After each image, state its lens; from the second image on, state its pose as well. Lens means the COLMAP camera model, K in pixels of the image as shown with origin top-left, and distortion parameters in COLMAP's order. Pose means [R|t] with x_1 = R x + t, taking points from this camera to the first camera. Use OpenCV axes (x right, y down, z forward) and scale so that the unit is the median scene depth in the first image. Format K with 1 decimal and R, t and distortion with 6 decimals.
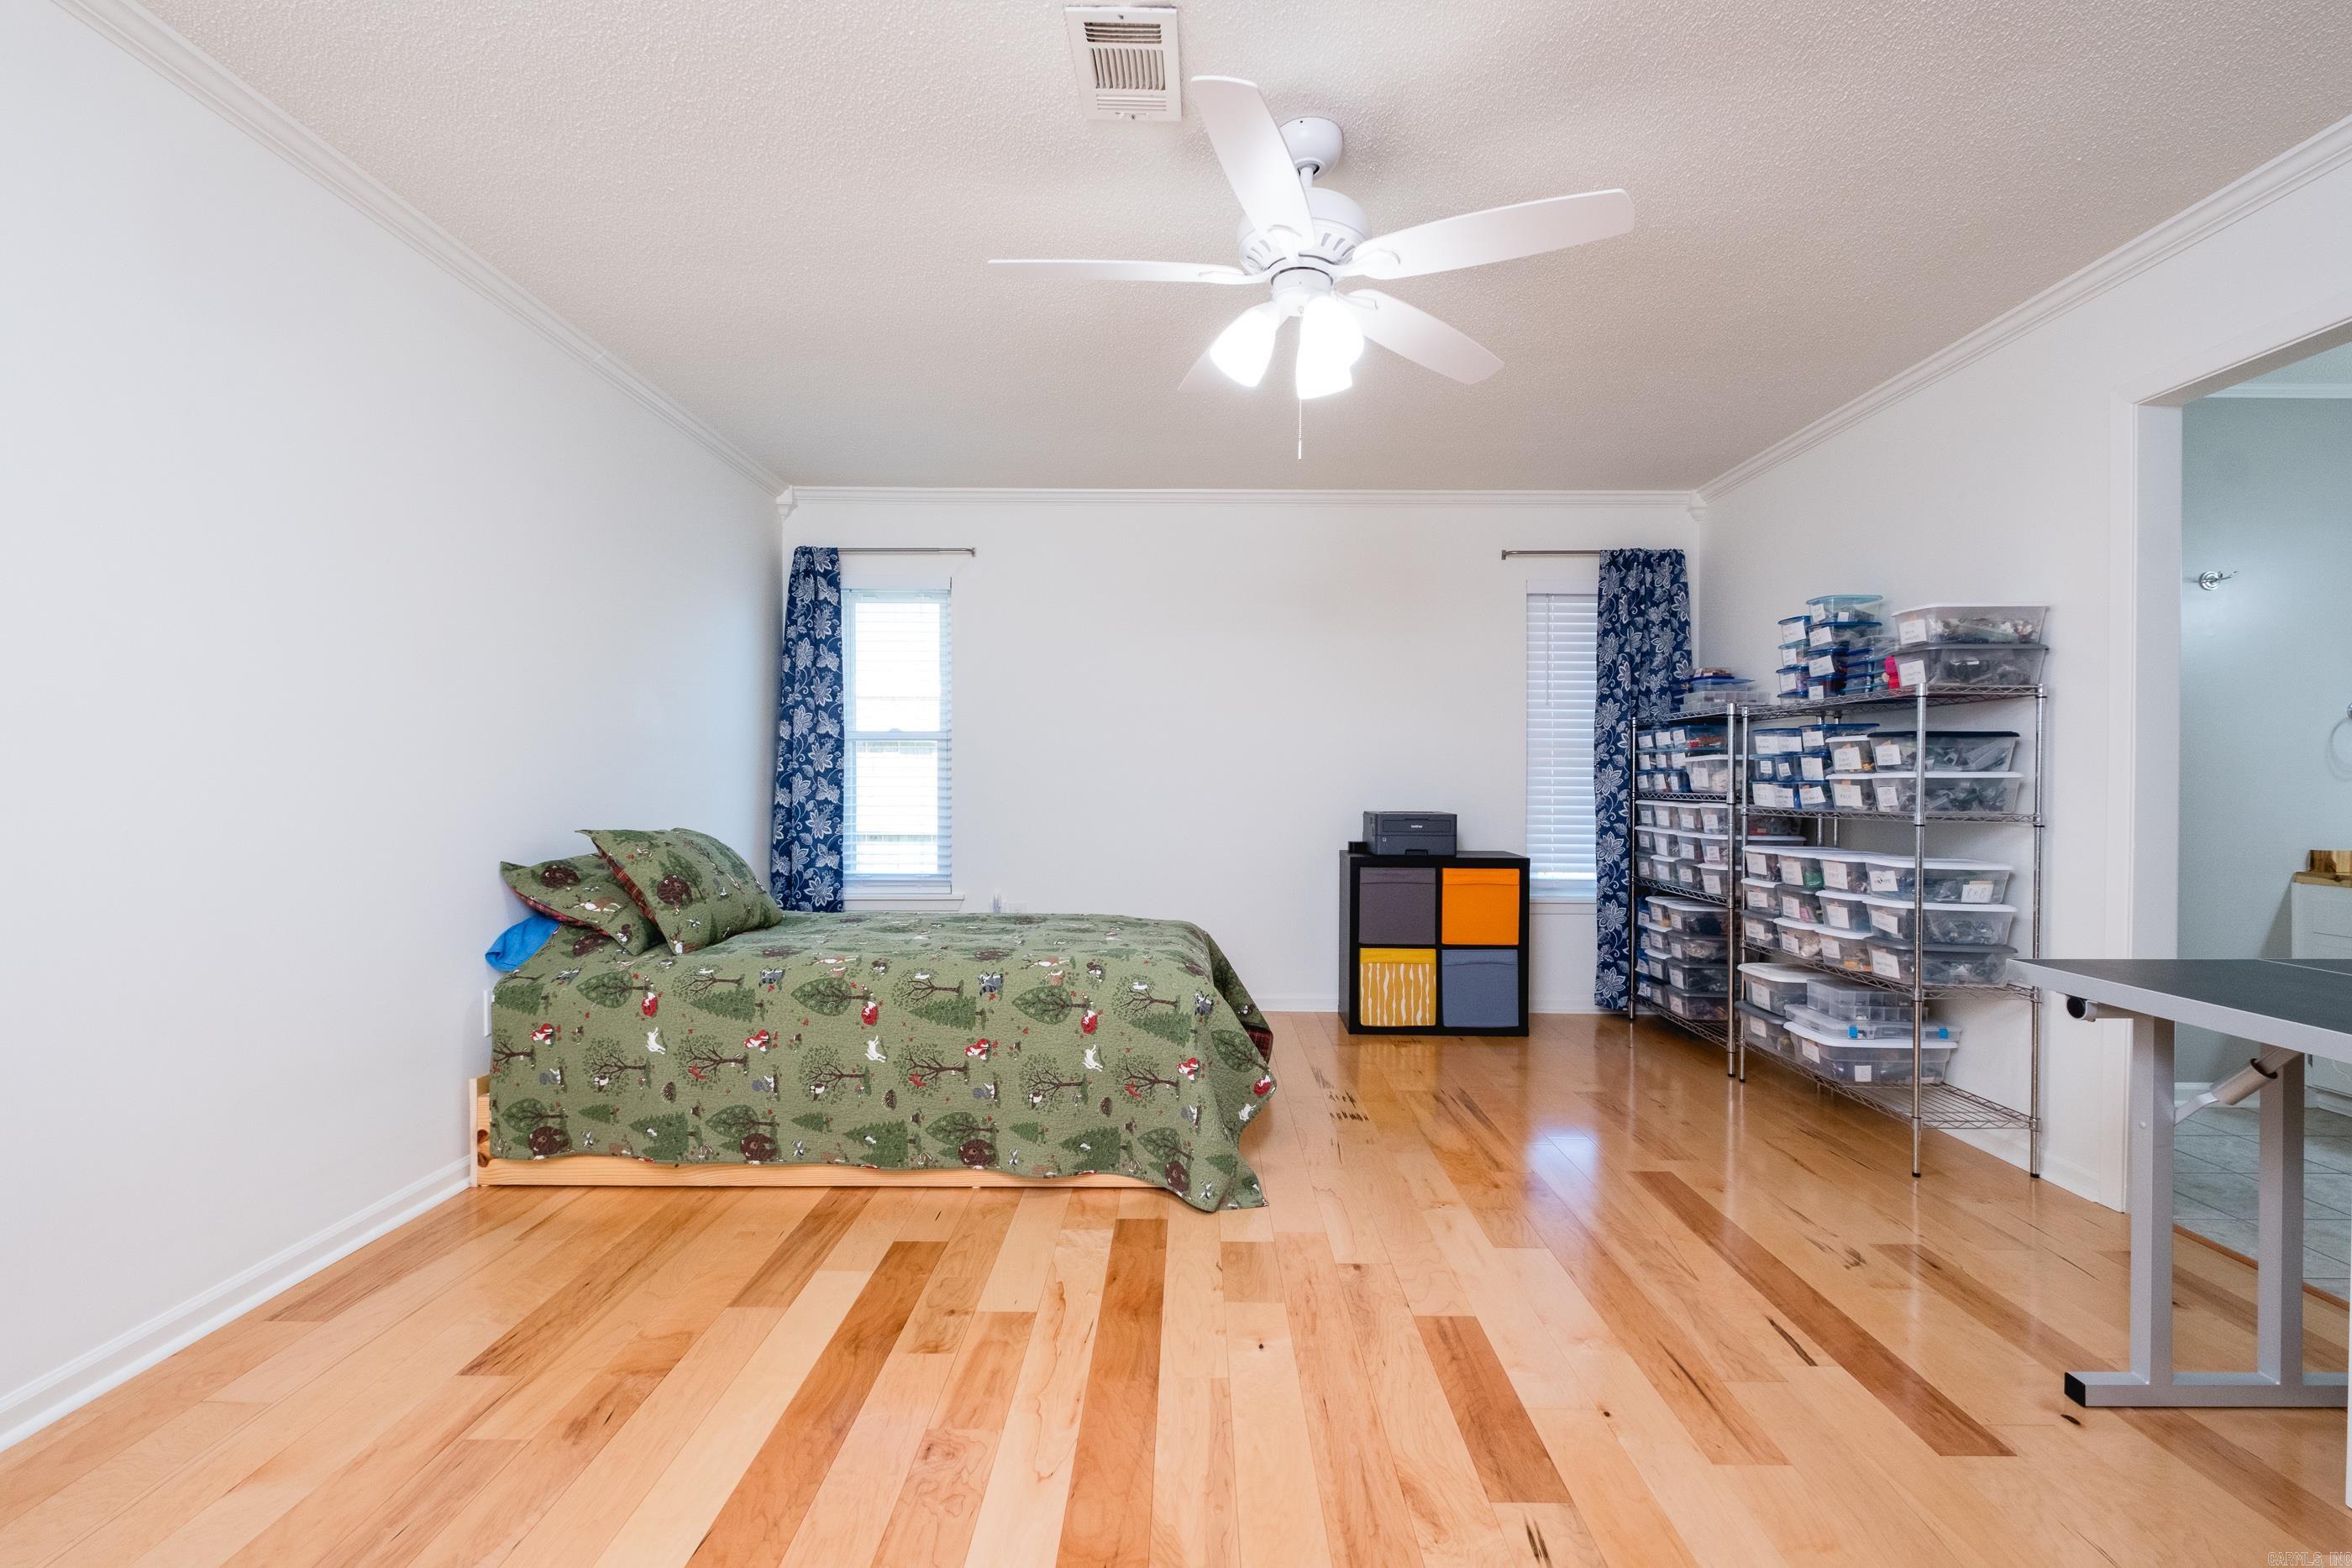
lens RADIAL K [[1009.4, 0, 1189.7], [0, 1009.4, 787.9], [0, 0, 1]] dist [0.005620, -0.005349]
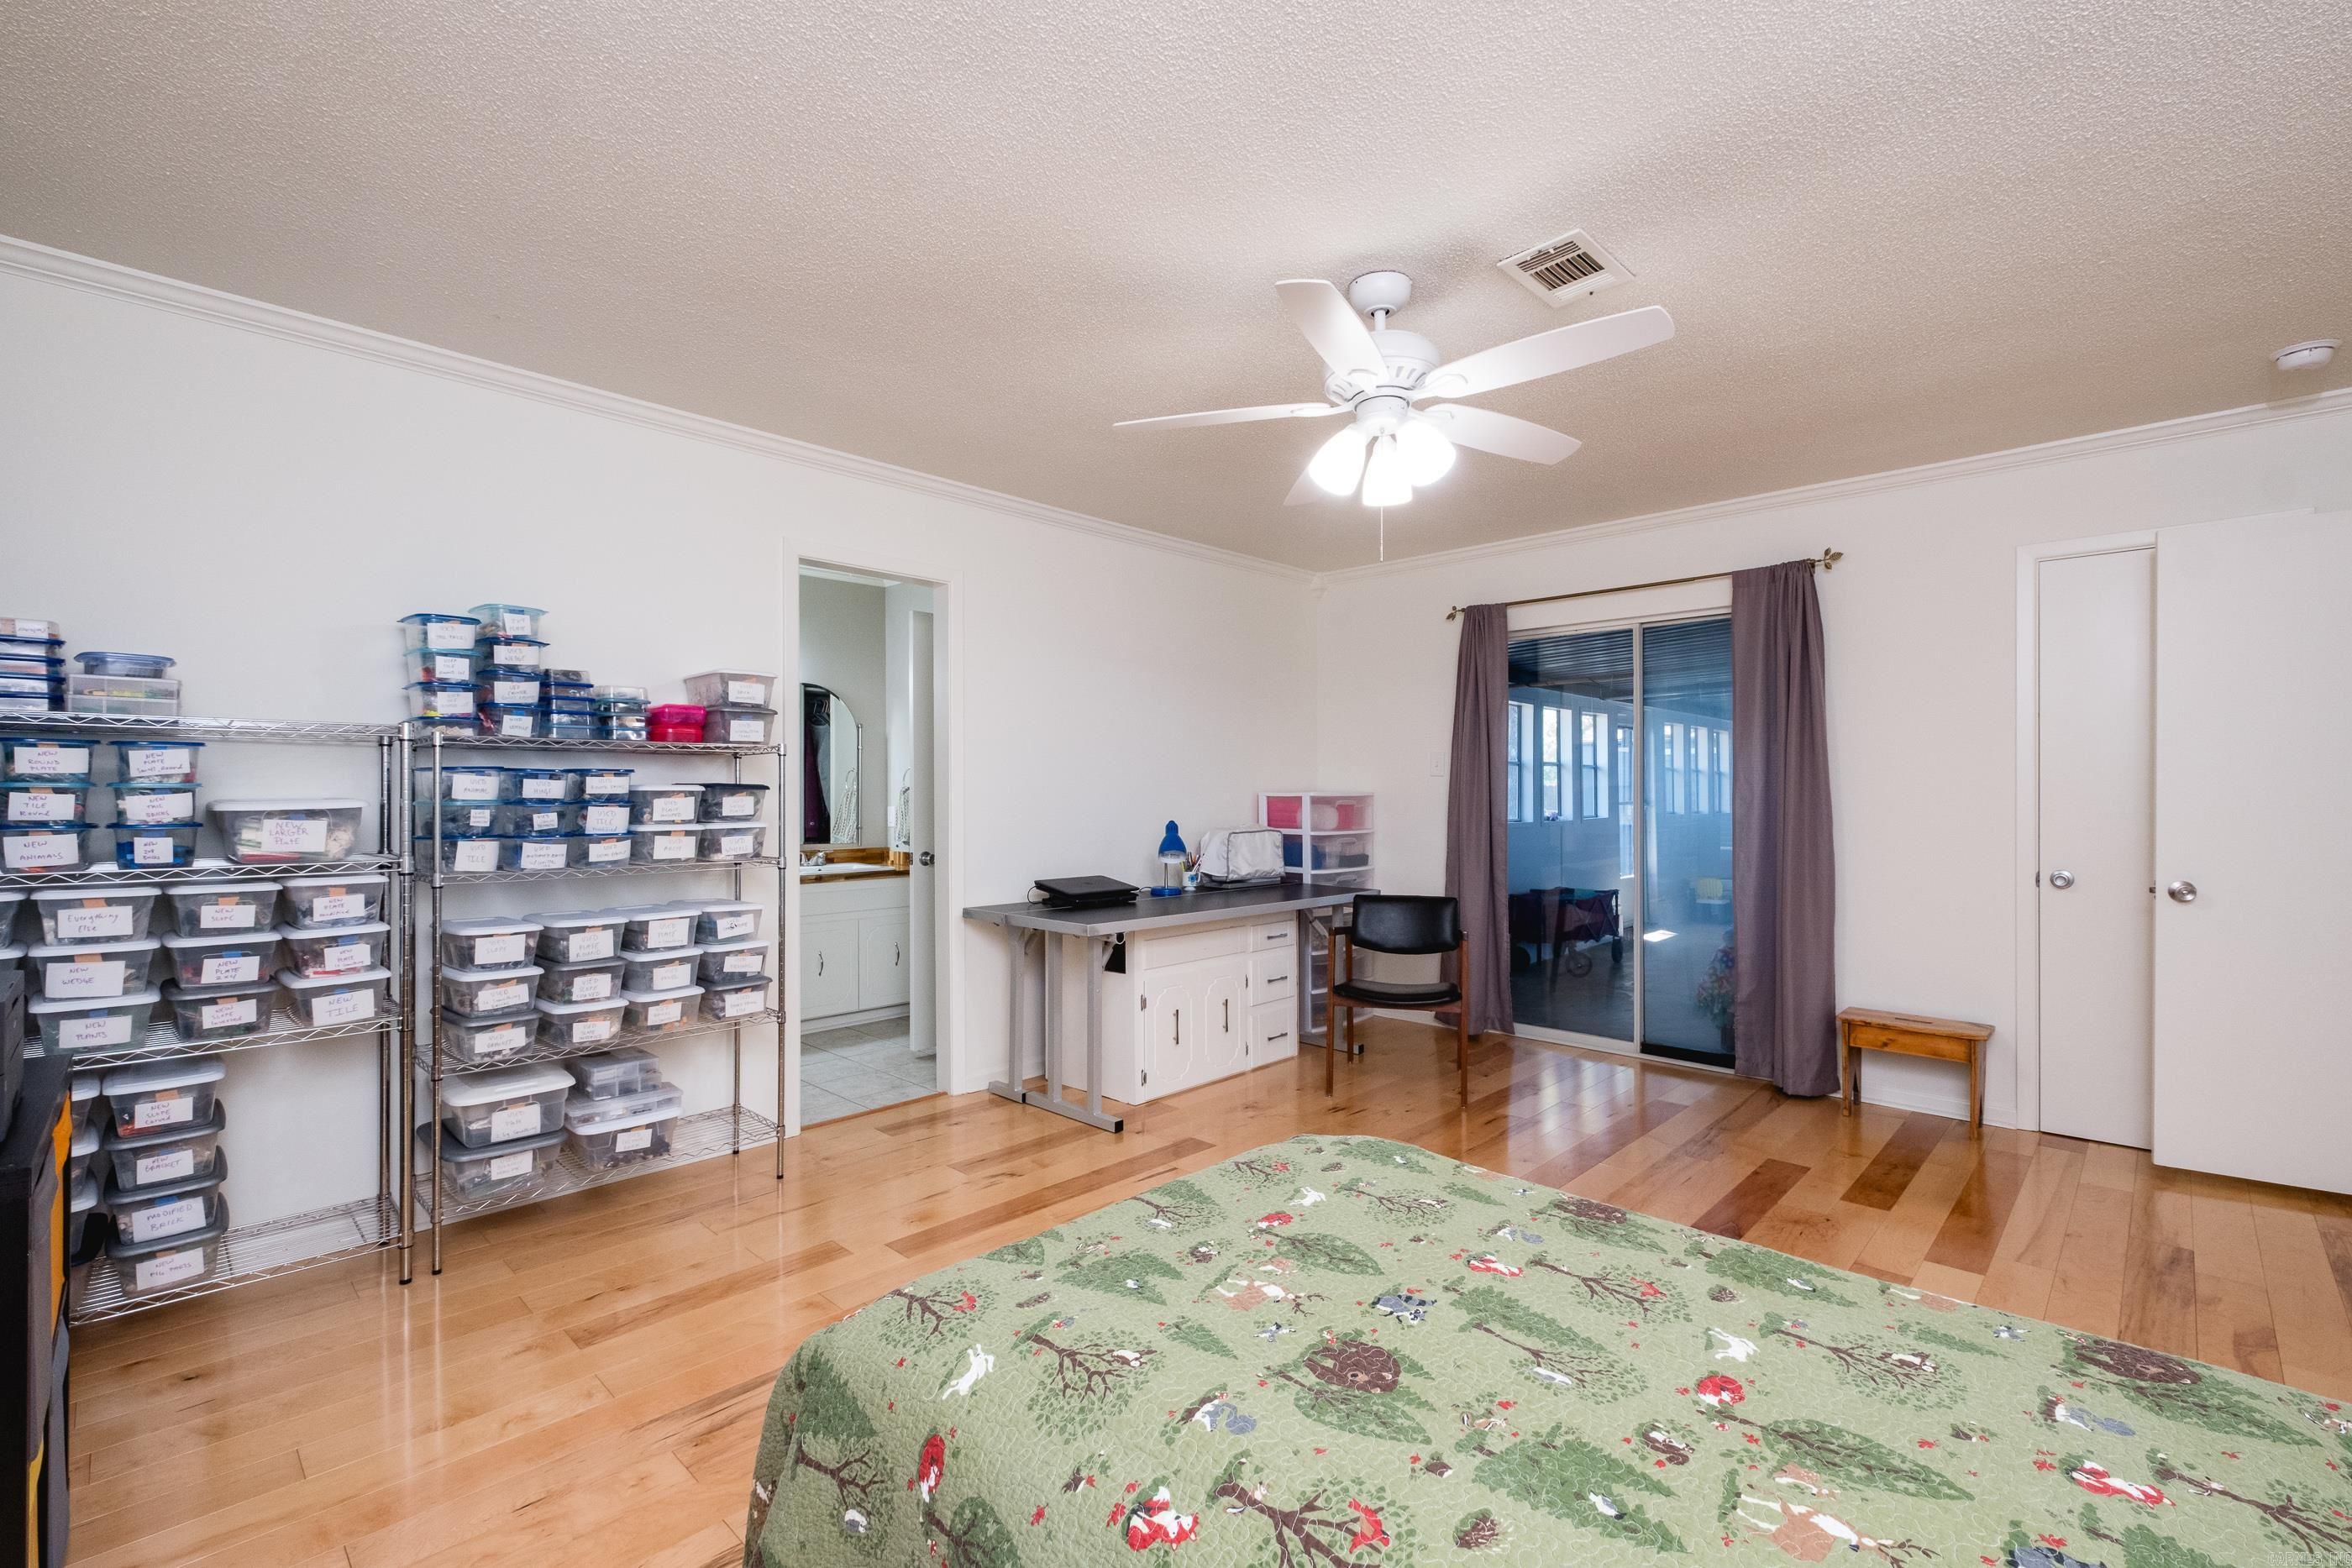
lens RADIAL K [[1009.4, 0, 1189.7], [0, 1009.4, 787.9], [0, 0, 1]] dist [0.005620, -0.005349]
pose [[-0.715866, -0.004793, 0.698221, -0.343821], [-0.003608, 0.999988, 0.003166, -0.051396], [-0.698228, -0.000253, -0.715875, 1.279916]]
